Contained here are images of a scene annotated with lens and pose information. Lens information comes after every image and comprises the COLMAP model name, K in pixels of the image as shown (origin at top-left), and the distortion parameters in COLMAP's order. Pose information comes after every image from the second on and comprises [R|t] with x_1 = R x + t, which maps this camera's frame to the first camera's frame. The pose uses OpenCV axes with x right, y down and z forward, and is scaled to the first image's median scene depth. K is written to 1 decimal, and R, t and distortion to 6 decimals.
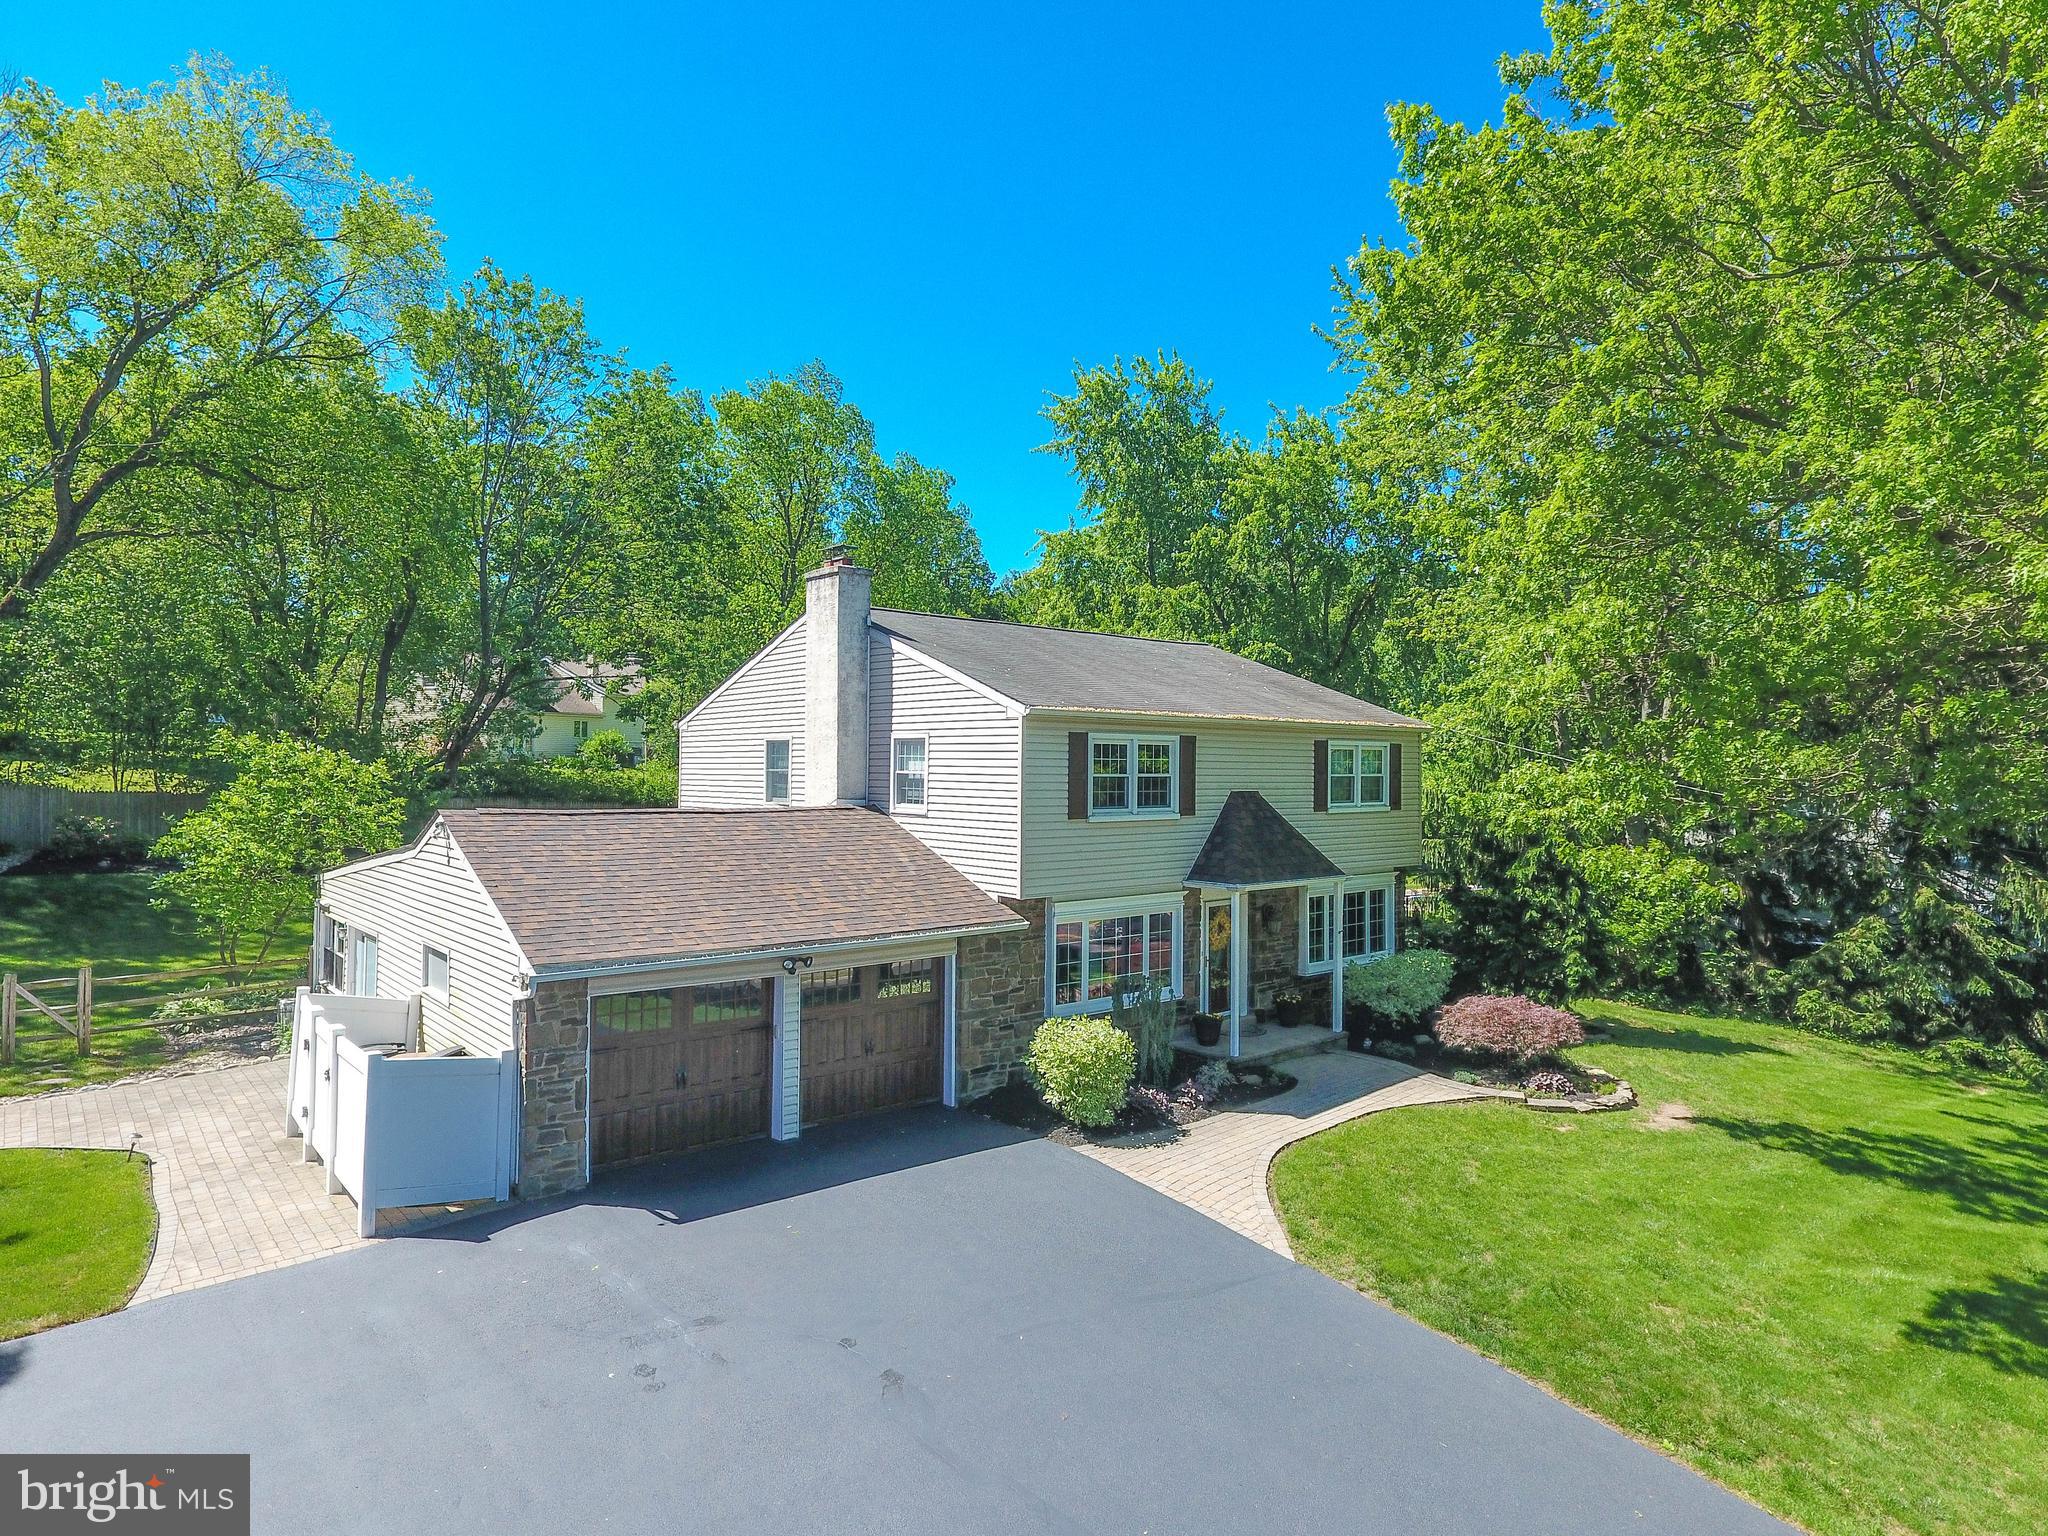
lens RADIAL K [[1191.1, 0, 1021.4], [0, 1191.1, 739.6], [0, 0, 1]] dist [-0.004800, 0.002358]
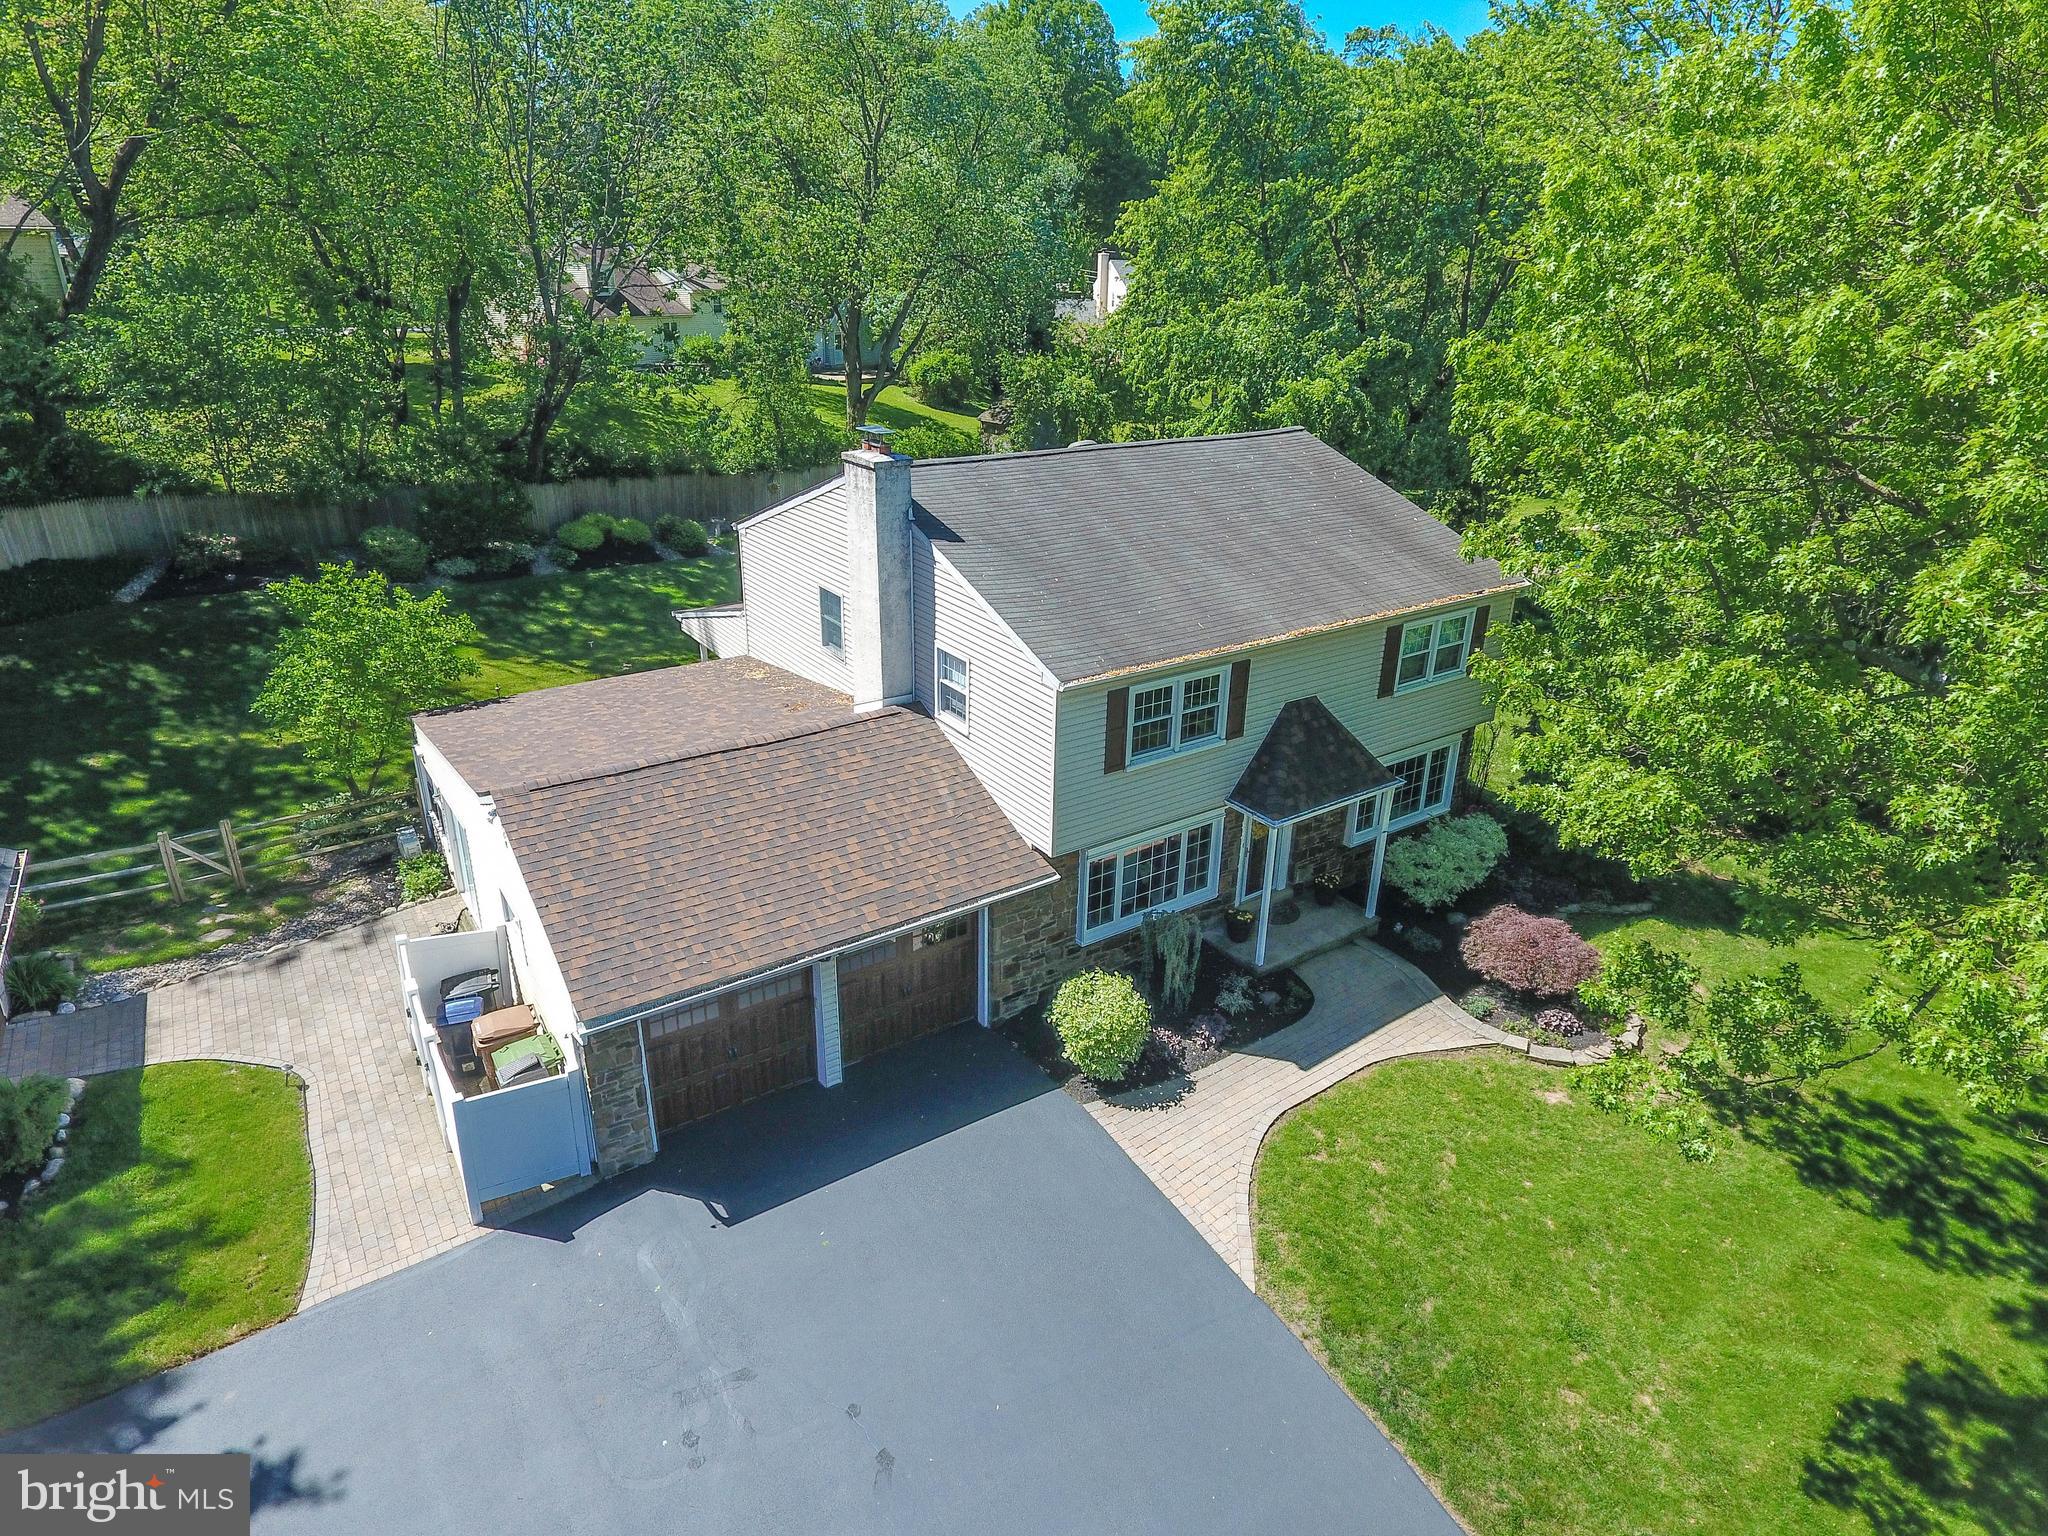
lens RADIAL K [[1191.1, 0, 1021.4], [0, 1191.1, 739.6], [0, 0, 1]] dist [-0.004800, 0.002358]
pose [[0.994614, 0.046115, -0.092824, 0.060682], [-0.005767, 0.918807, 0.394664, -0.345811], [0.103487, -0.392003, 0.914125, 0.095243]]
